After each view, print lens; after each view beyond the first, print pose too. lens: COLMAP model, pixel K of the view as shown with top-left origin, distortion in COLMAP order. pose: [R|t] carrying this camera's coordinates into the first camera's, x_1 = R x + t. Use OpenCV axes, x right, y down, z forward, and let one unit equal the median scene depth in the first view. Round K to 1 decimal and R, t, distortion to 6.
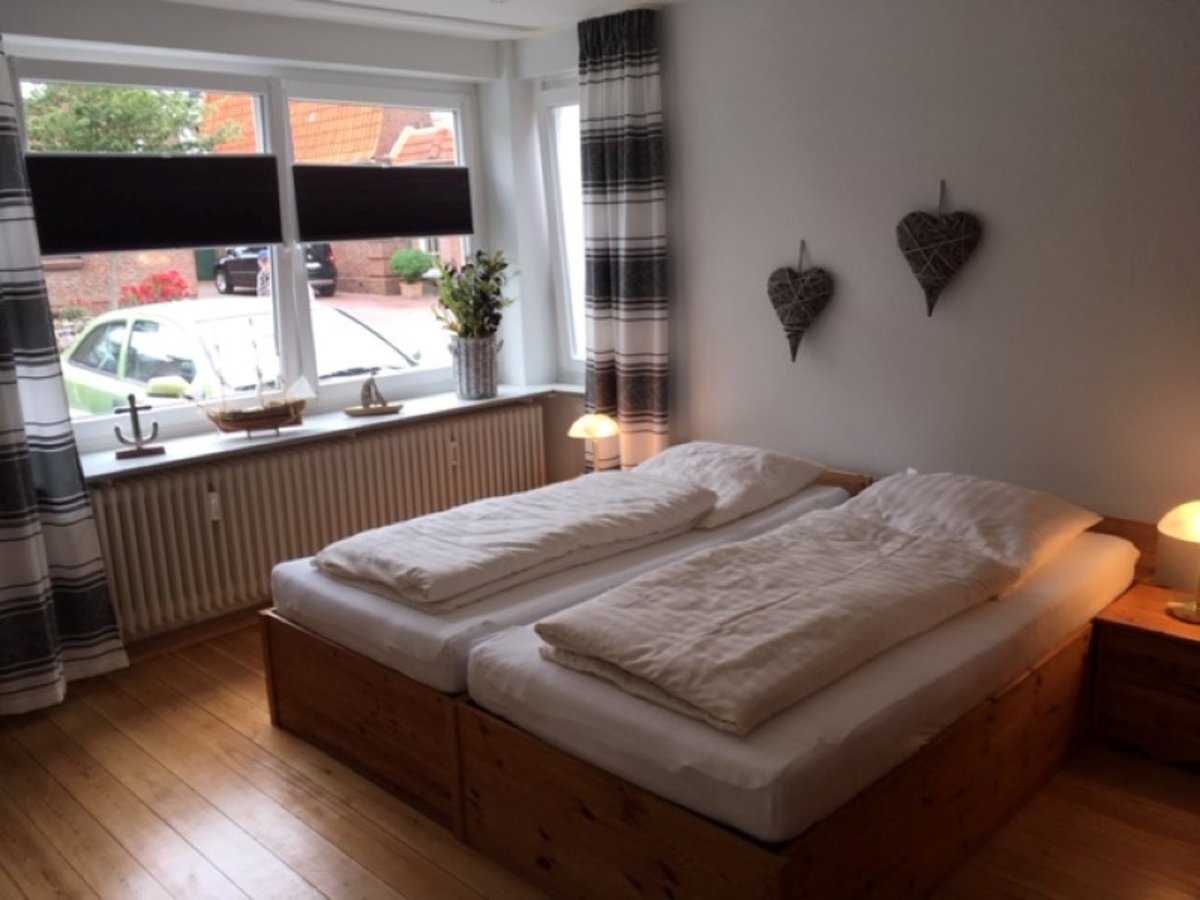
lens RADIAL K [[1019.6, 0, 600.0], [0, 1019.6, 450.0], [0, 0, 1]] dist [0.043245, 0.000809]
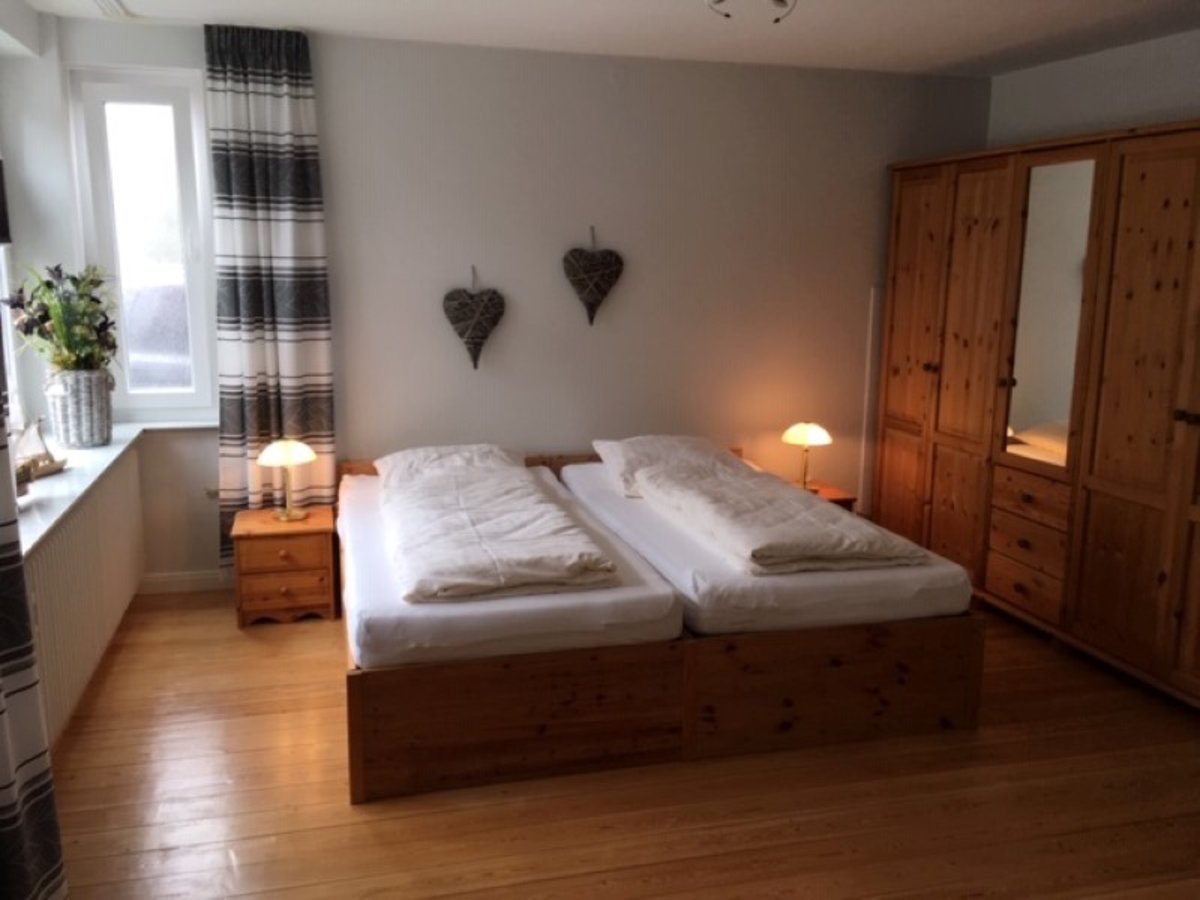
lens RADIAL K [[1034.6, 0, 600.0], [0, 1034.6, 450.0], [0, 0, 1]] dist [-0.003132, -0.011110]
pose [[0.498568, -0.113036, 0.859449, -0.713912], [0.153103, 0.987358, 0.041043, -0.021602], [-0.853223, 0.111122, 0.509571, 0.273384]]
